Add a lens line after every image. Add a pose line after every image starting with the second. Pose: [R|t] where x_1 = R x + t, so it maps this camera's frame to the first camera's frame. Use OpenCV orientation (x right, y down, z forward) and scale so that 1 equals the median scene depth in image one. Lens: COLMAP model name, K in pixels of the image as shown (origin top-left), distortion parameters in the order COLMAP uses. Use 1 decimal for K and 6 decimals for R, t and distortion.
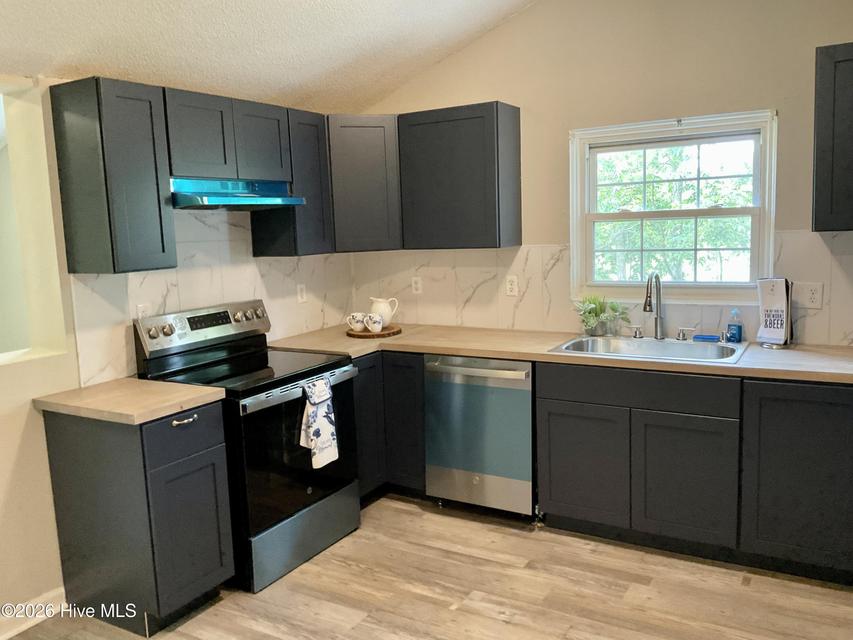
lens RADIAL K [[708.2, 0, 428.0], [0, 708.2, 318.1], [0, 0, 1]] dist [0.092416, -0.165722]
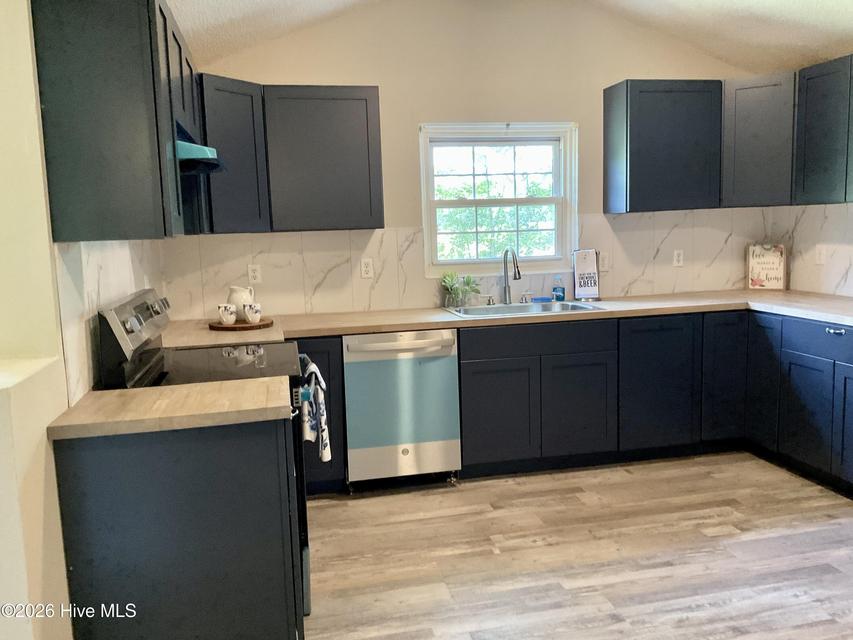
lens RADIAL K [[707.0, 0, 427.7], [0, 707.0, 316.9], [0, 0, 1]] dist [0.110918, -0.213455]
pose [[0.731671, -0.072184, 0.677826, -0.616963], [0.095408, 0.995434, 0.003021, 0.036026], [-0.674948, 0.062460, 0.735217, 0.222784]]
